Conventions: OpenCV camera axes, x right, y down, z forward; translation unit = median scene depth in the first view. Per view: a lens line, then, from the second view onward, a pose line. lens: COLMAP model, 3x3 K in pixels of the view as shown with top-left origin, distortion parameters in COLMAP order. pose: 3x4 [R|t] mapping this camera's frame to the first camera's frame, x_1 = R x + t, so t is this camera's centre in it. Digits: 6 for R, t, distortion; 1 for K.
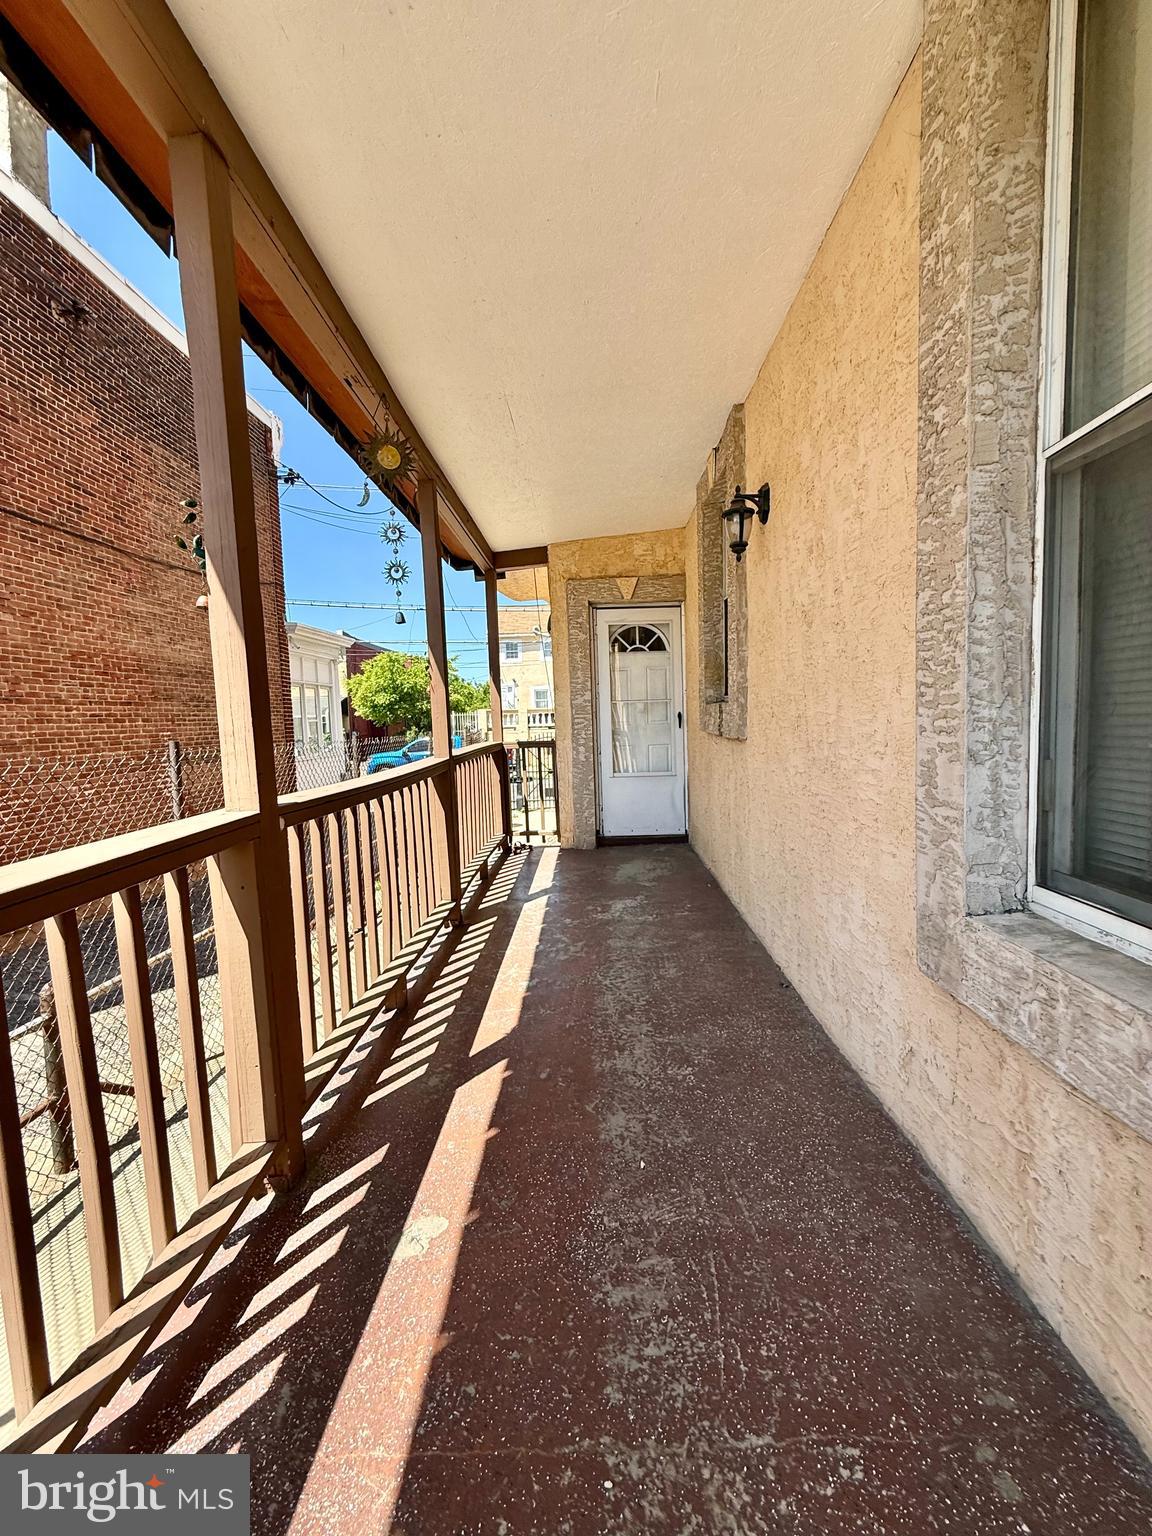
lens RADIAL K [[612.4, 0, 583.0], [0, 612.4, 765.3], [0, 0, 1]] dist [0.000141, 0.000496]
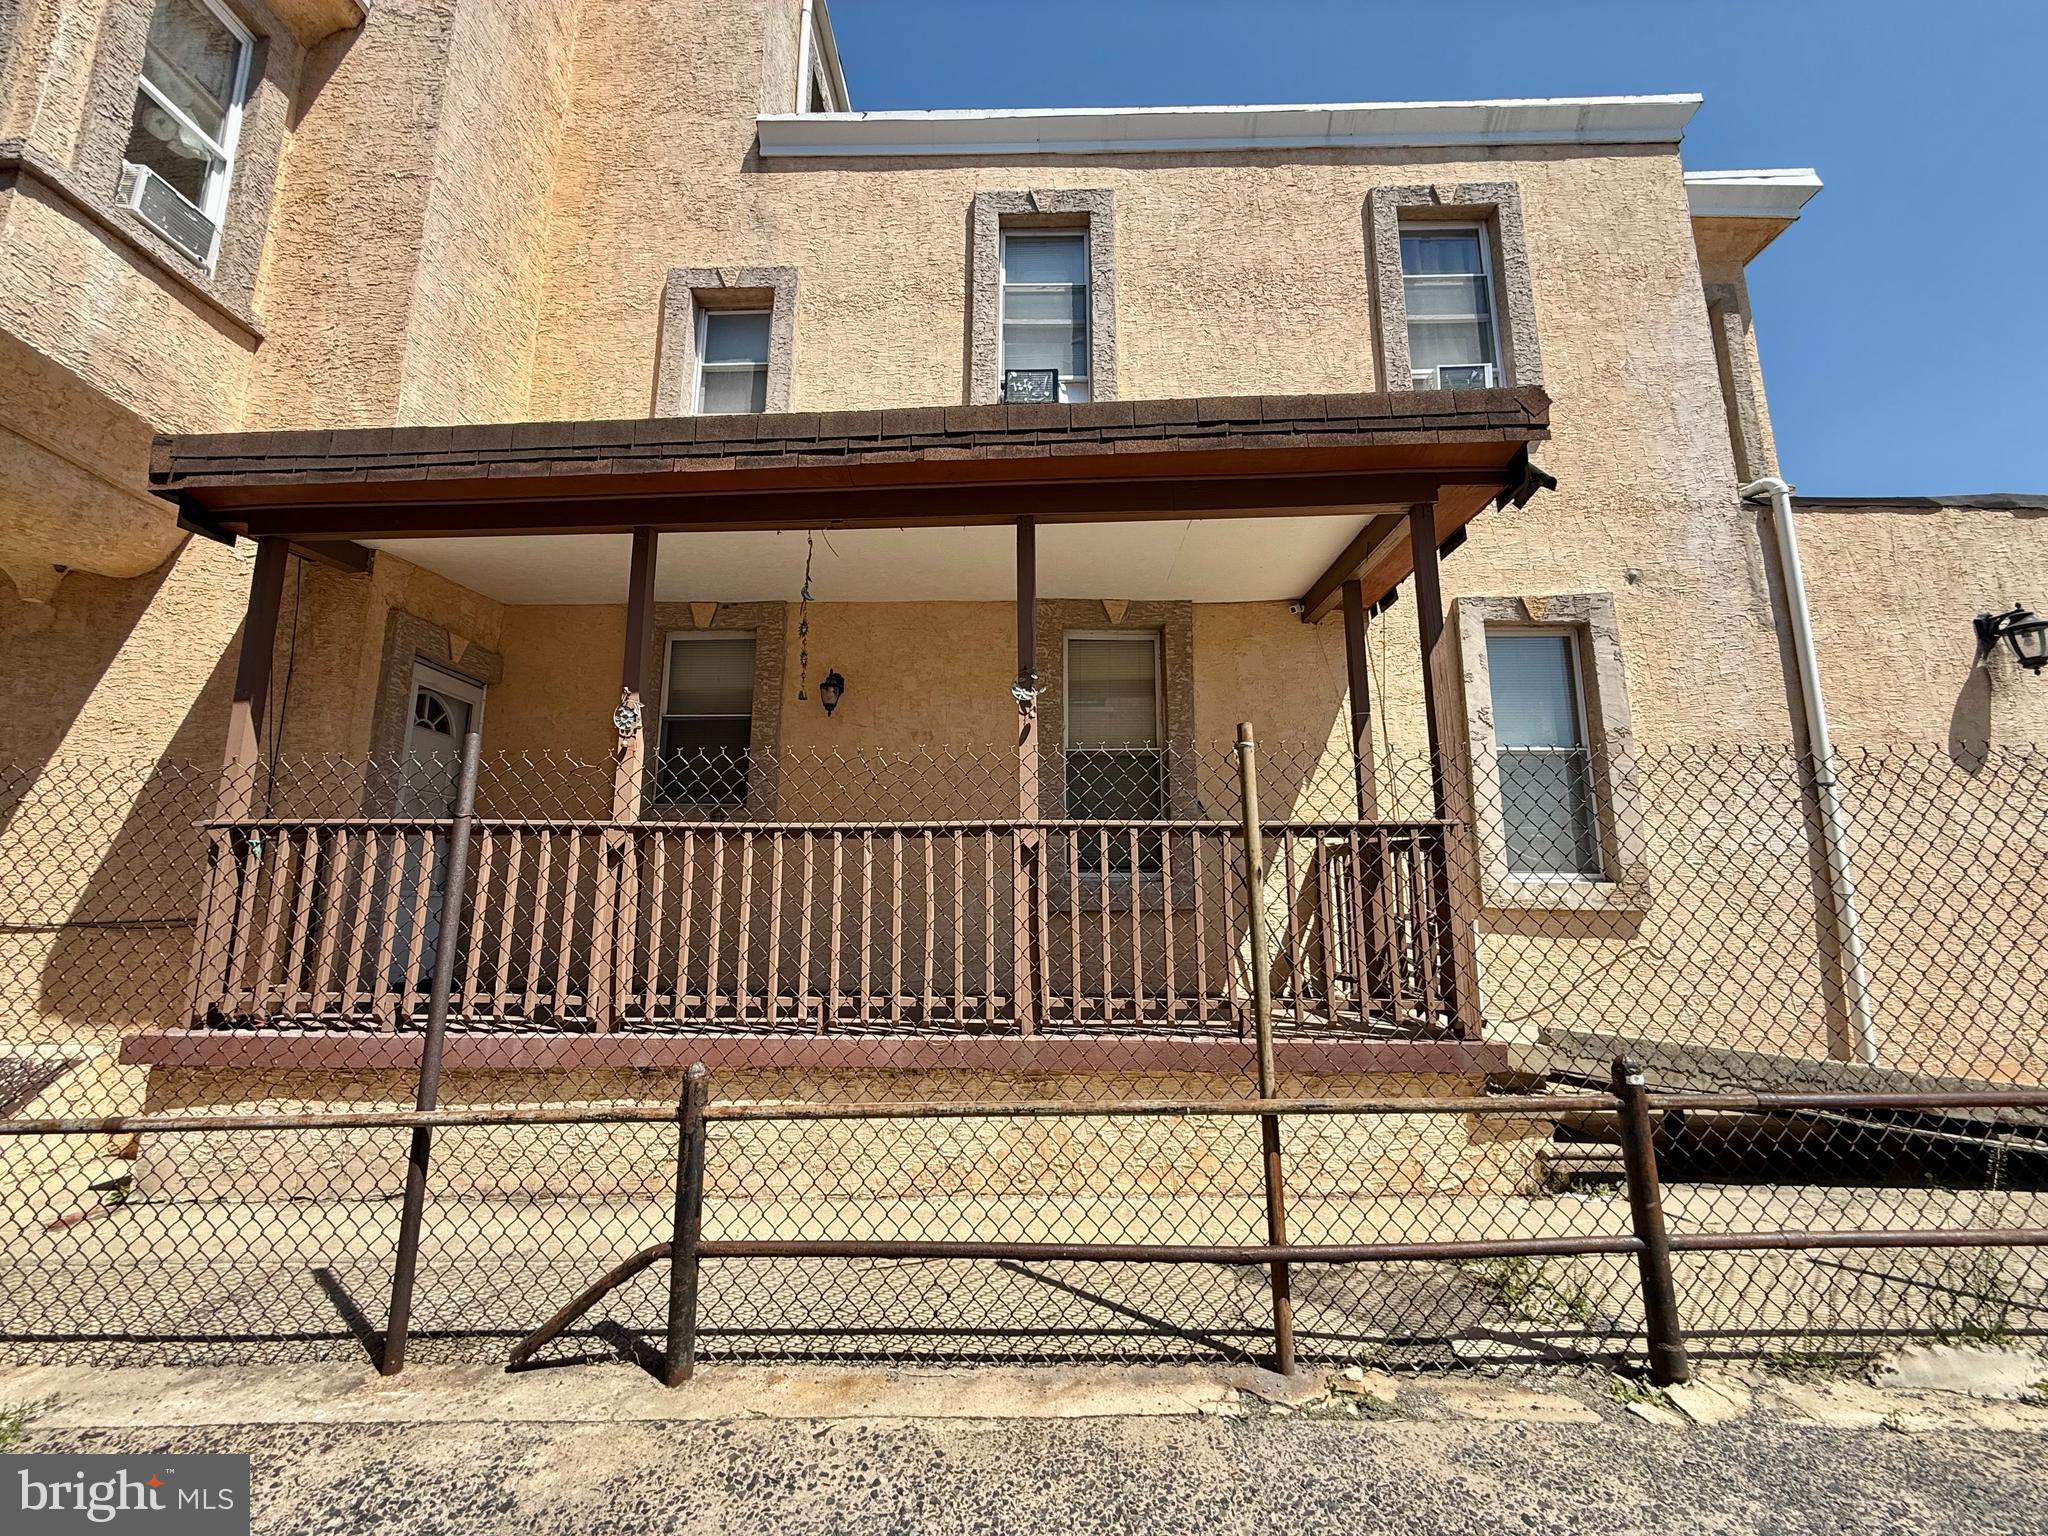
lens RADIAL K [[816.5, 0, 1021.8], [0, 816.5, 758.1], [0, 0, 1]] dist [0.000141, 0.000496]
pose [[0.006450, 0.202695, 0.979221, -2.376223], [0.079356, 0.976049, -0.202561, 0.297252], [-0.996825, 0.079014, -0.009789, 0.789928]]
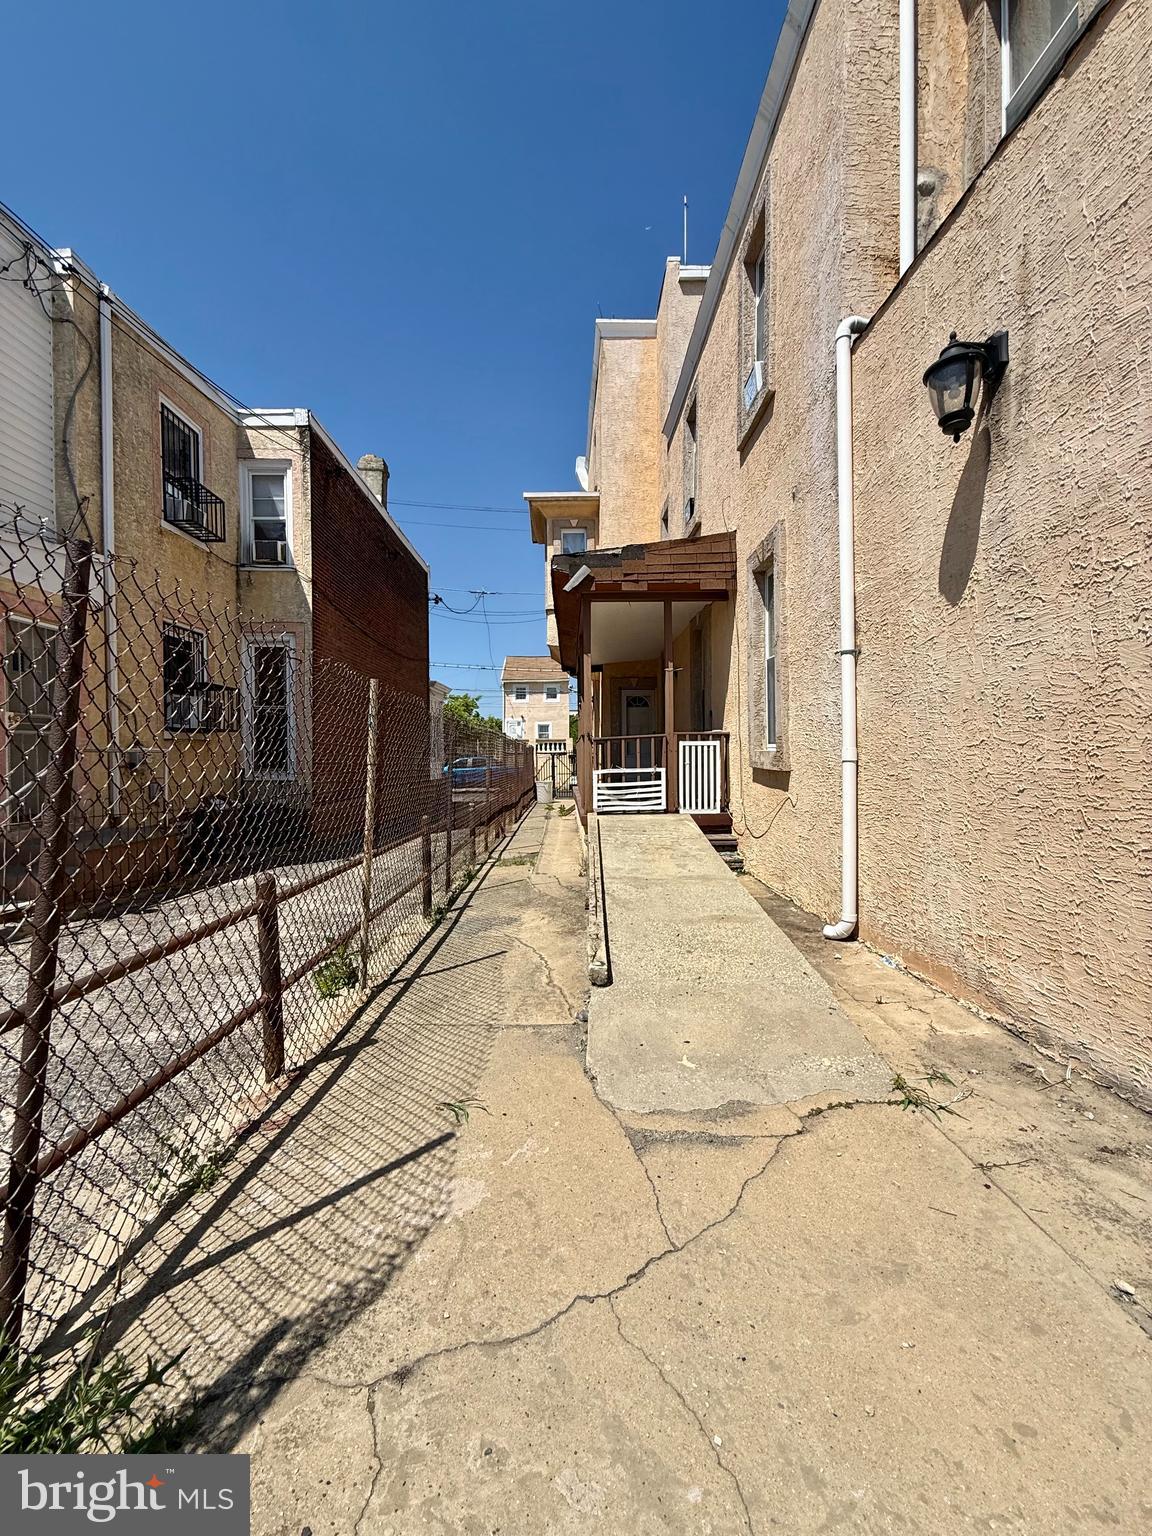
lens RADIAL K [[612.4, 0, 579.8], [0, 612.4, 761.7], [0, 0, 1]] dist [0.000141, 0.000496]
pose [[0.999113, 0.021701, 0.036081, -0.617957], [-0.019221, 0.997519, -0.067720, 0.566036], [-0.037461, 0.066966, 0.997052, -3.914772]]
